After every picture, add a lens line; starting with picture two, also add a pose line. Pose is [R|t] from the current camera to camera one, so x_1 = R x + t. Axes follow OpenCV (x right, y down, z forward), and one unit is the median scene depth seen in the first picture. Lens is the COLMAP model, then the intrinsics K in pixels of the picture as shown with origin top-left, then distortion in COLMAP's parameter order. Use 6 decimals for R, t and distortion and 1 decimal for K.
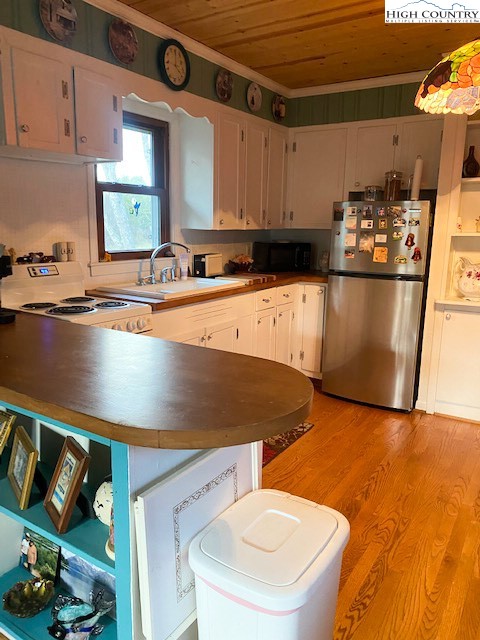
lens RADIAL K [[488.8, 0, 243.2], [0, 488.8, 318.6], [0, 0, 1]] dist [0.014890, -0.000984]
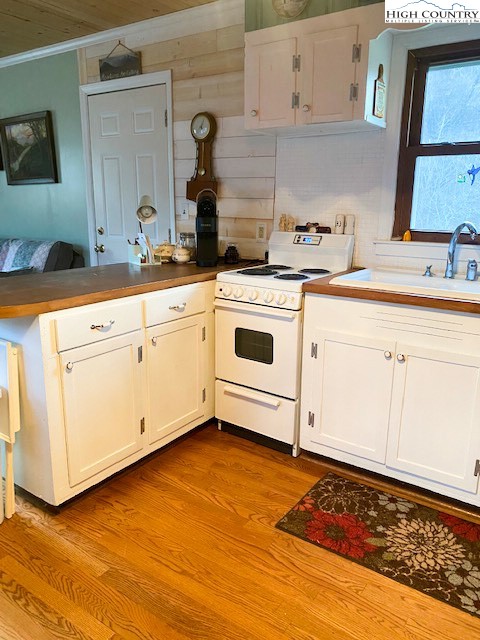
lens RADIAL K [[488.8, 0, 238.7], [0, 488.8, 320.9], [0, 0, 1]] dist [0.014890, -0.000984]
pose [[-0.040557, 0.226841, -0.973087, 0.648930], [-0.201334, 0.952057, 0.230330, -0.136125], [0.978683, 0.205257, 0.007058, 0.827758]]
